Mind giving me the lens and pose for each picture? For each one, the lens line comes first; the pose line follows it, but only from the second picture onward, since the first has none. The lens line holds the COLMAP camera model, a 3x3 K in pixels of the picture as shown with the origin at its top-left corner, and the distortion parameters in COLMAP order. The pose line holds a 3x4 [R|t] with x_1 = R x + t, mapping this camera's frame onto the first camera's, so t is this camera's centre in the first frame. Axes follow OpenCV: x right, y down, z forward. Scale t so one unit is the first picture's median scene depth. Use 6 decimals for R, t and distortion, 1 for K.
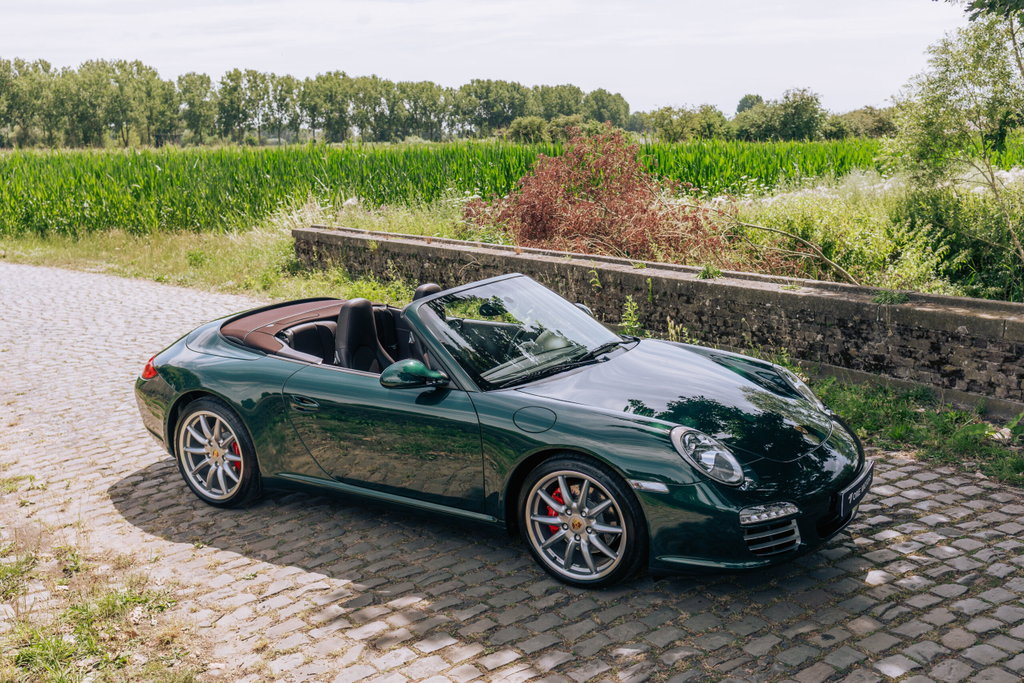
lens RADIAL K [[1047.0, 0, 512.0], [0, 1047.0, 341.5], [0, 0, 1]] dist [0.010665, 0.012862]
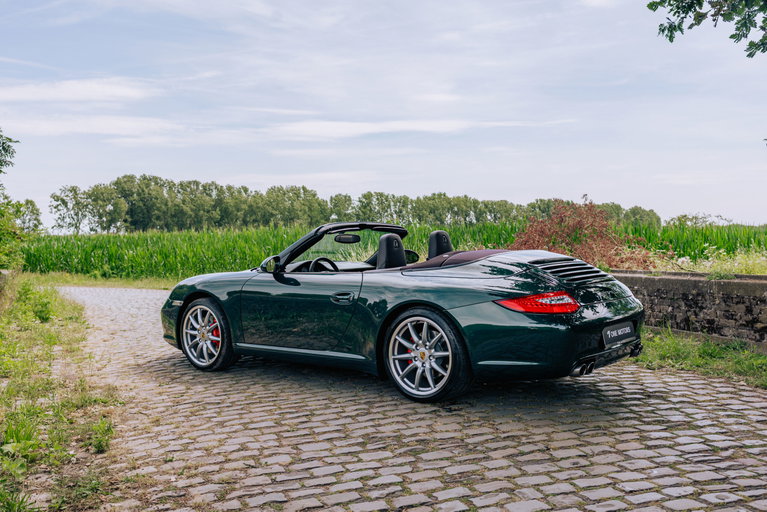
lens RADIAL K [[775.9, 0, 383.5], [0, 775.9, 256.0], [0, 0, 1]] dist [0.026404, 0.000317]
pose [[0.972397, 0.018689, -0.232583, 0.204322], [-0.058514, 0.984467, -0.165531, 0.134379], [0.225876, 0.174572, 0.958386, -0.027591]]
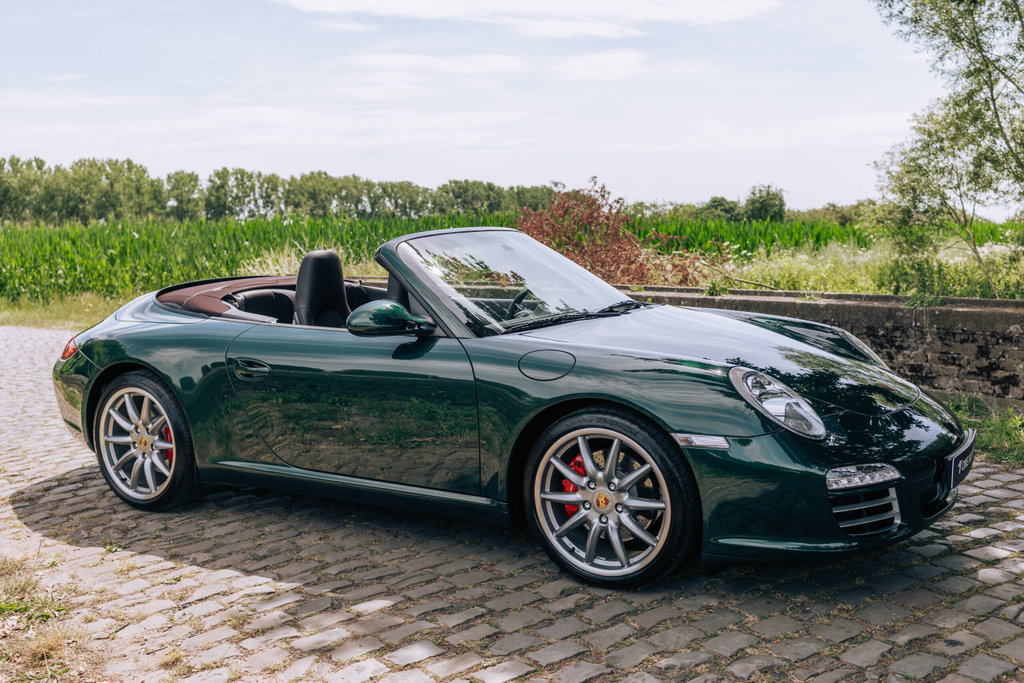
lens RADIAL K [[1017.4, 0, 512.0], [0, 1017.4, 341.5], [0, 0, 1]] dist [0.010242, 0.019239]
pose [[0.999719, 0.004687, 0.023239, -0.013762], [-0.002583, 0.995960, -0.089762, 0.081266], [-0.023566, 0.089677, 0.995692, 0.166343]]
